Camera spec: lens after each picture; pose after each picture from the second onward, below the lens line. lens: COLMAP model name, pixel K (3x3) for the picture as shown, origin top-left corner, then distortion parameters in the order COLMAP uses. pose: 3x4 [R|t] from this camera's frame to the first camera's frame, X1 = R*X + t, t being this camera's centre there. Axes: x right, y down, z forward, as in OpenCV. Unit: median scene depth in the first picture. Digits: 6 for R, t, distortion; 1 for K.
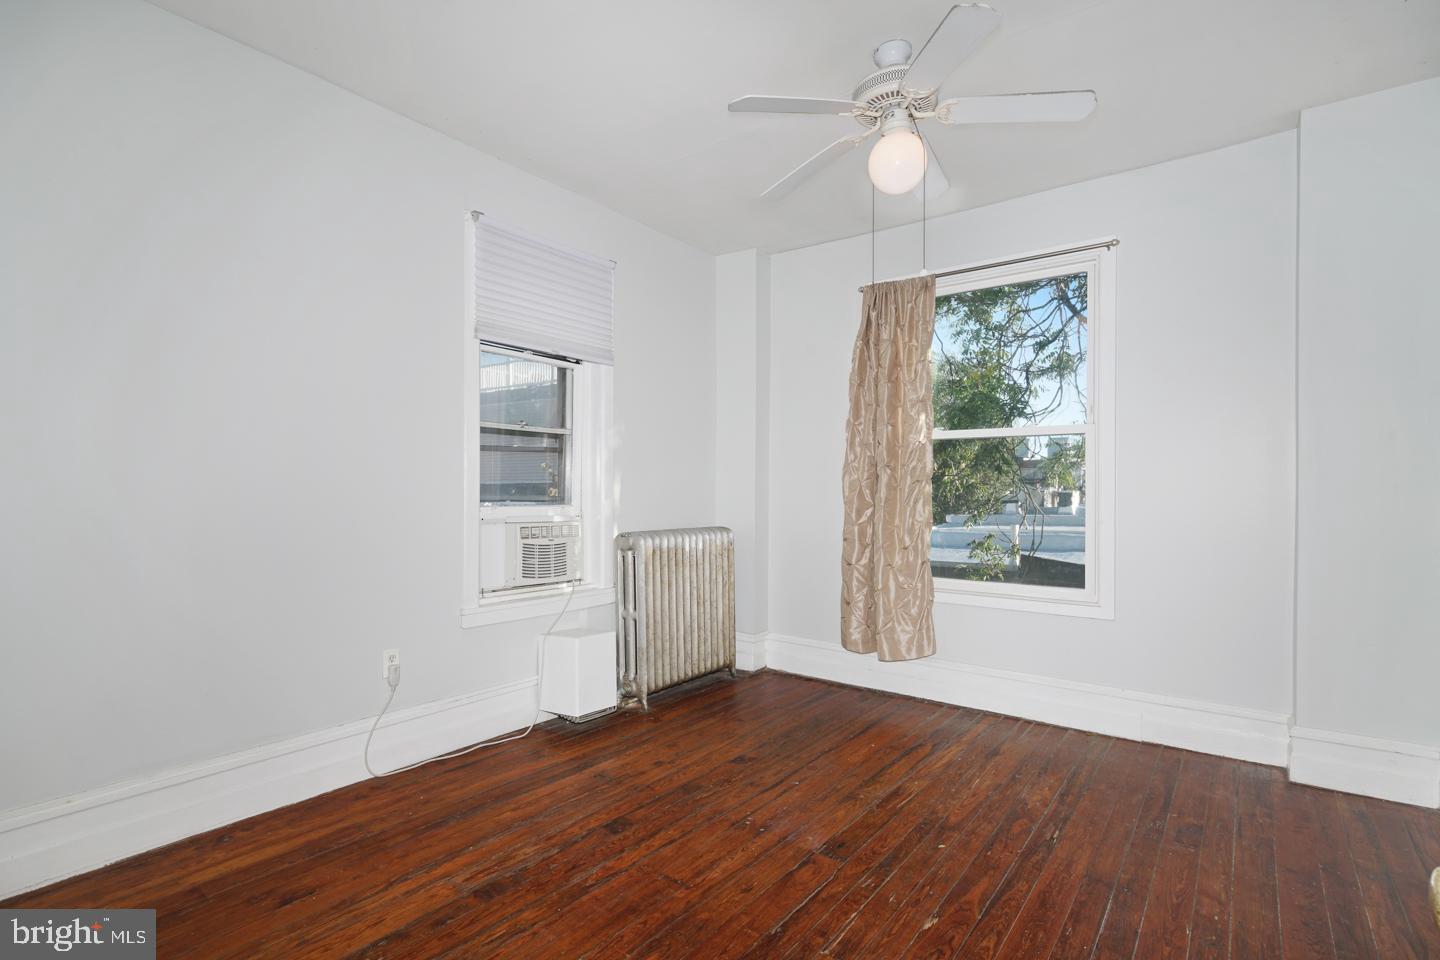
lens RADIAL K [[706.3, 0, 722.8], [0, 706.3, 490.3], [0, 0, 1]] dist [0.006631, -0.002928]
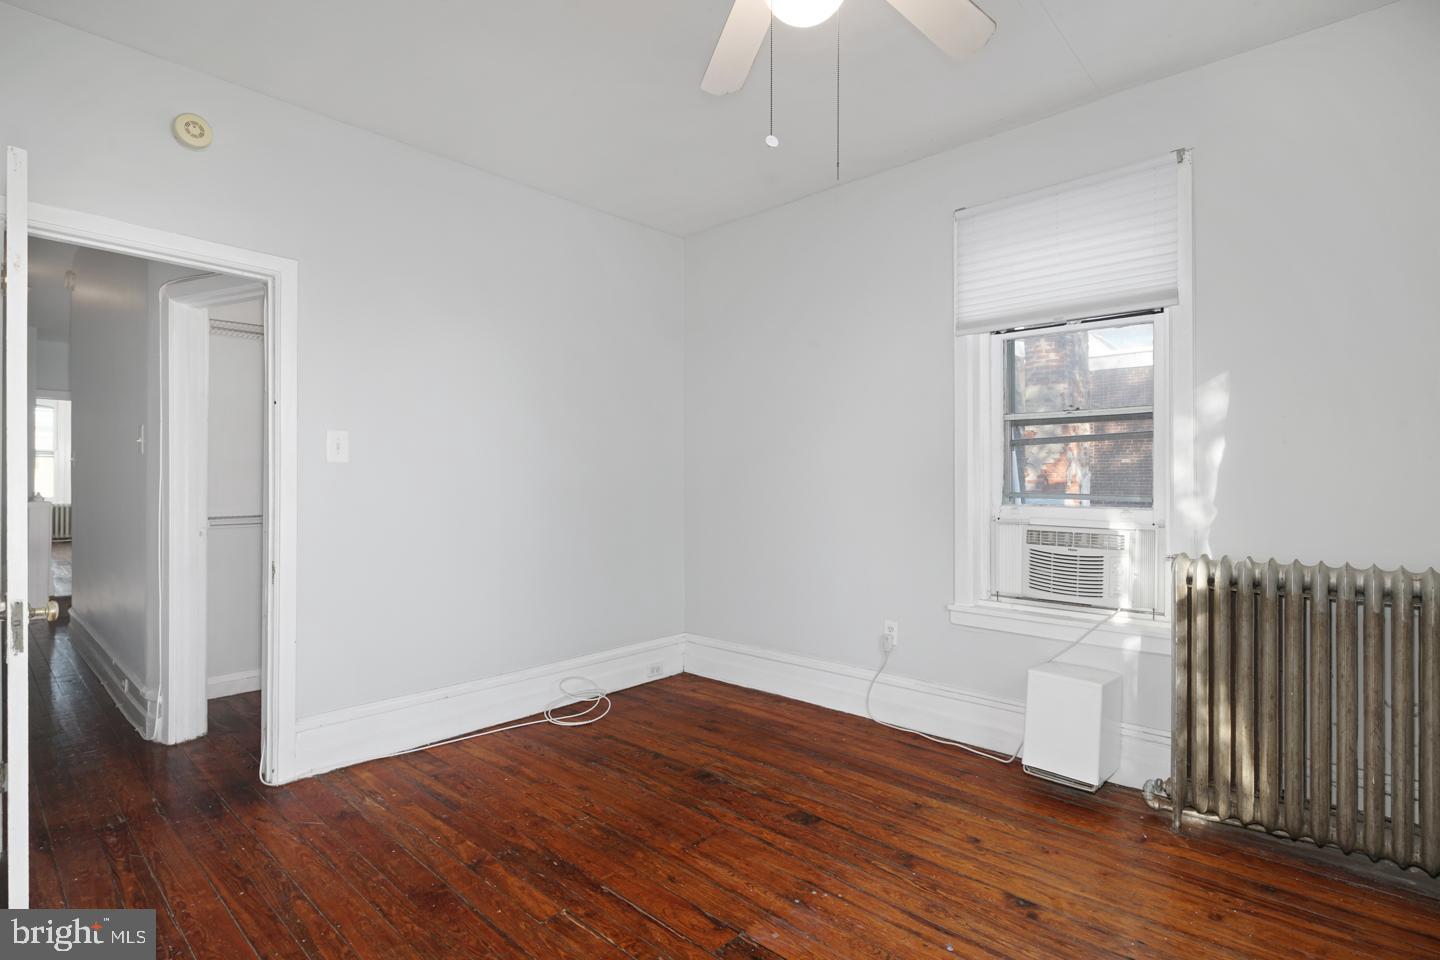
lens RADIAL K [[706.3, 0, 715.1], [0, 706.3, 481.0], [0, 0, 1]] dist [0.006631, -0.002928]
pose [[-0.116681, -0.007450, -0.993142, 0.768634], [-0.000392, 0.999972, -0.007455, -0.003133], [0.993169, -0.000481, -0.116681, 0.865606]]
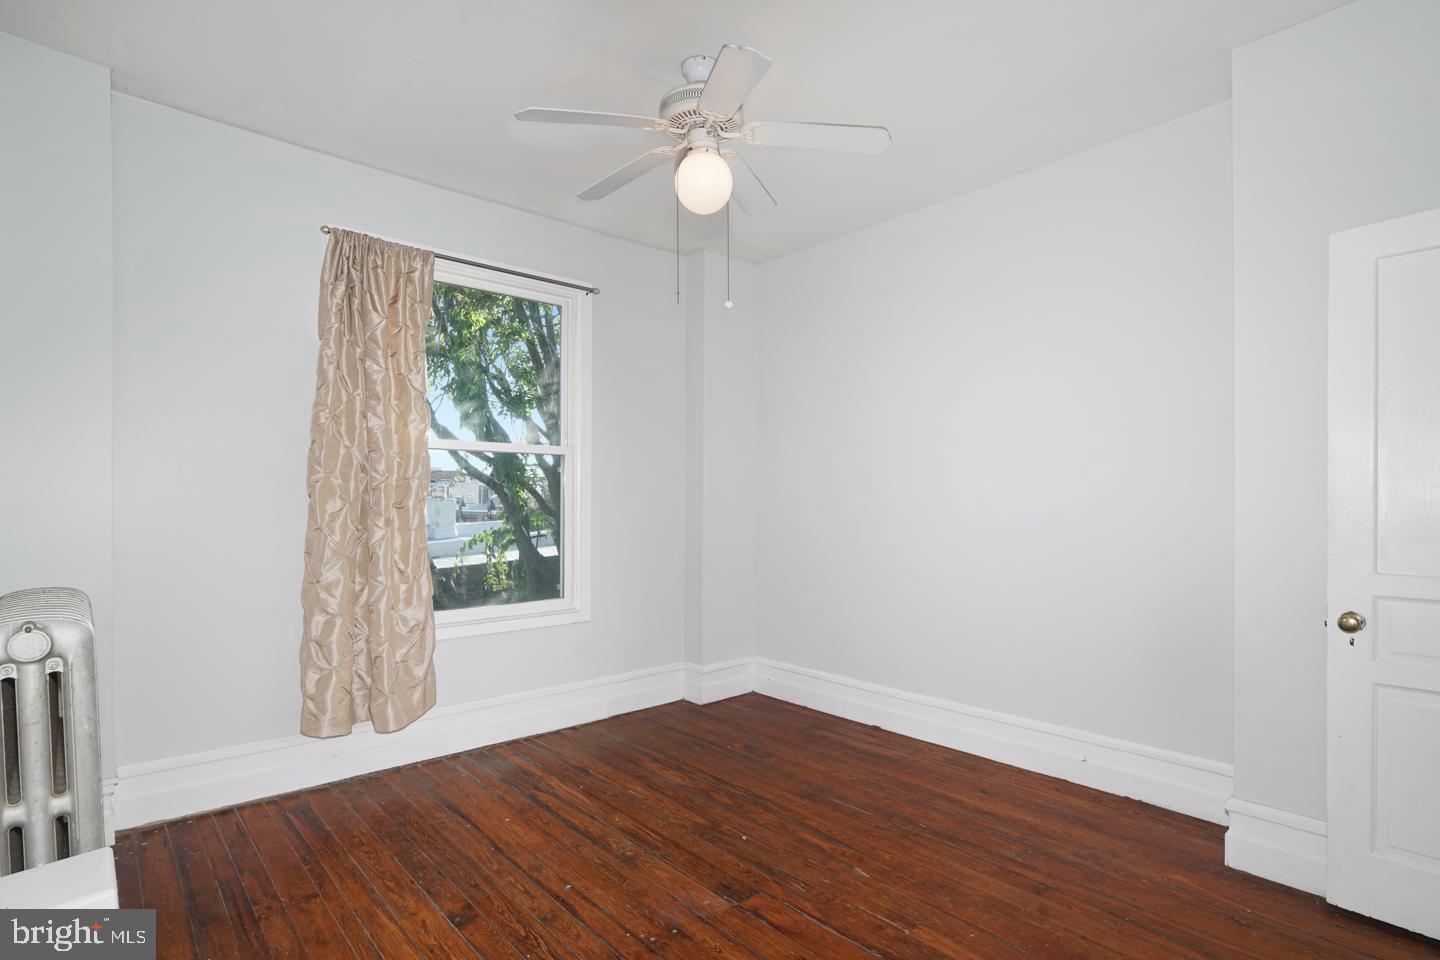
lens RADIAL K [[706.3, 0, 726.0], [0, 706.3, 508.5], [0, 0, 1]] dist [0.006631, -0.002928]
pose [[0.191446, -0.014933, 0.981390, -0.629901], [0.002309, 0.999888, 0.014764, -0.017956], [-0.981501, -0.000561, 0.191459, 0.678548]]
